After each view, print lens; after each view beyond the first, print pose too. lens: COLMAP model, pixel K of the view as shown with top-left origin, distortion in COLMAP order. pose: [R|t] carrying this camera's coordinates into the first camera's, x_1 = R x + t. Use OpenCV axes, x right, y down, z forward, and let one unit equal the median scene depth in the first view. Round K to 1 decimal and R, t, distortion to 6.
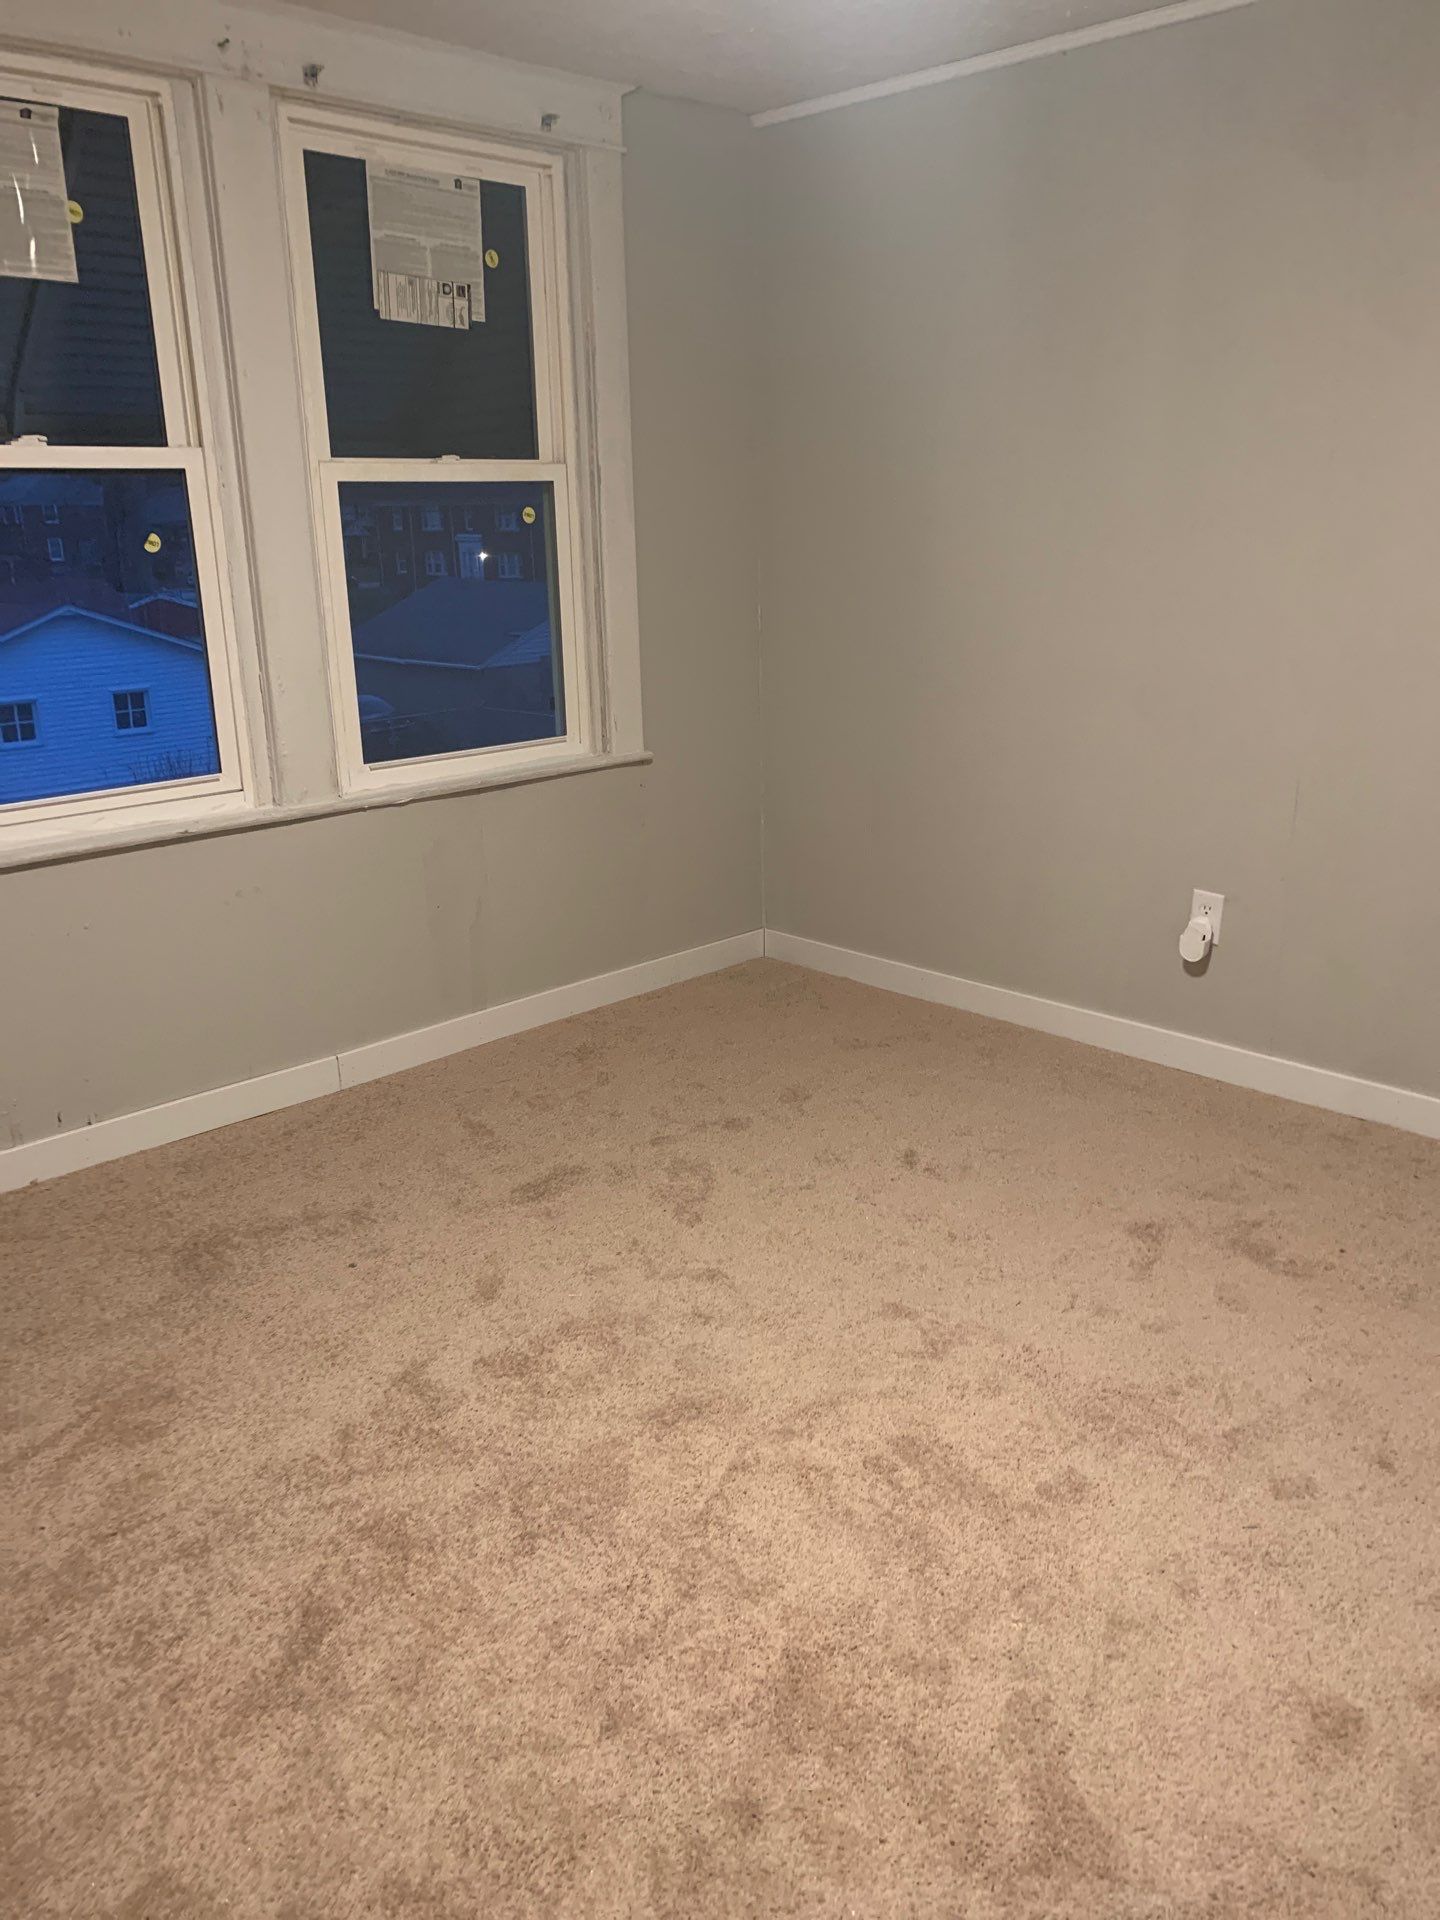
lens RADIAL K [[1451.8, 0, 827.9], [0, 1451.8, 960.4], [0, 0, 1]] dist [-0.028676, 0.012712]
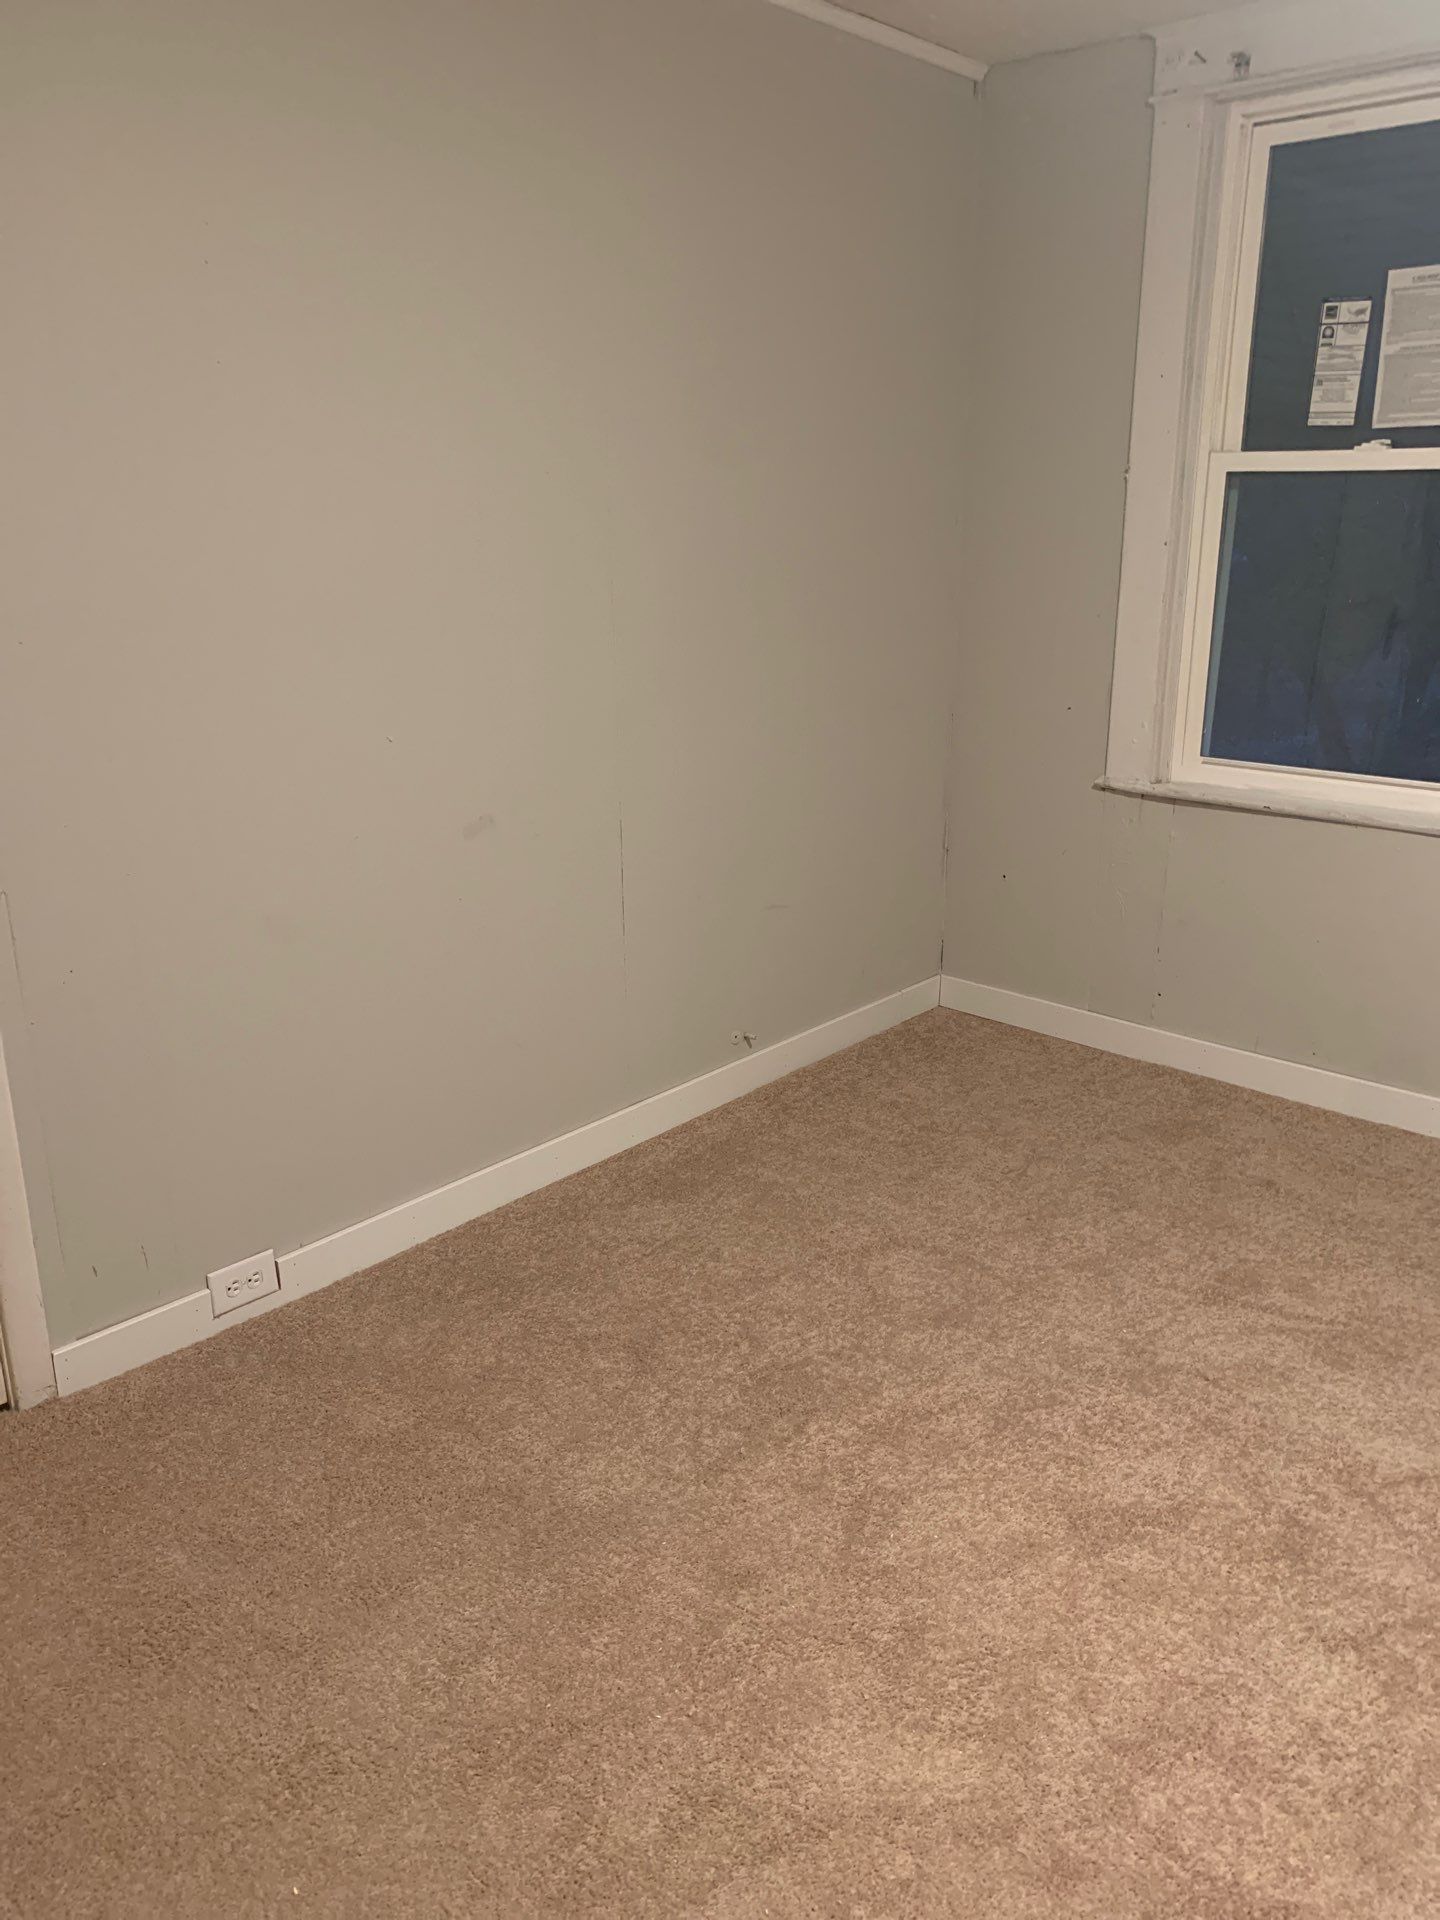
lens RADIAL K [[1444.8, 0, 720.0], [0, 1444.8, 960.0], [0, 0, 1]] dist [0.007631, -0.011312]
pose [[0.017973, 0.313604, -0.949384, 0.558155], [-0.299296, 0.907684, 0.294164, -0.155682], [0.953991, 0.278860, 0.110174, 0.419427]]
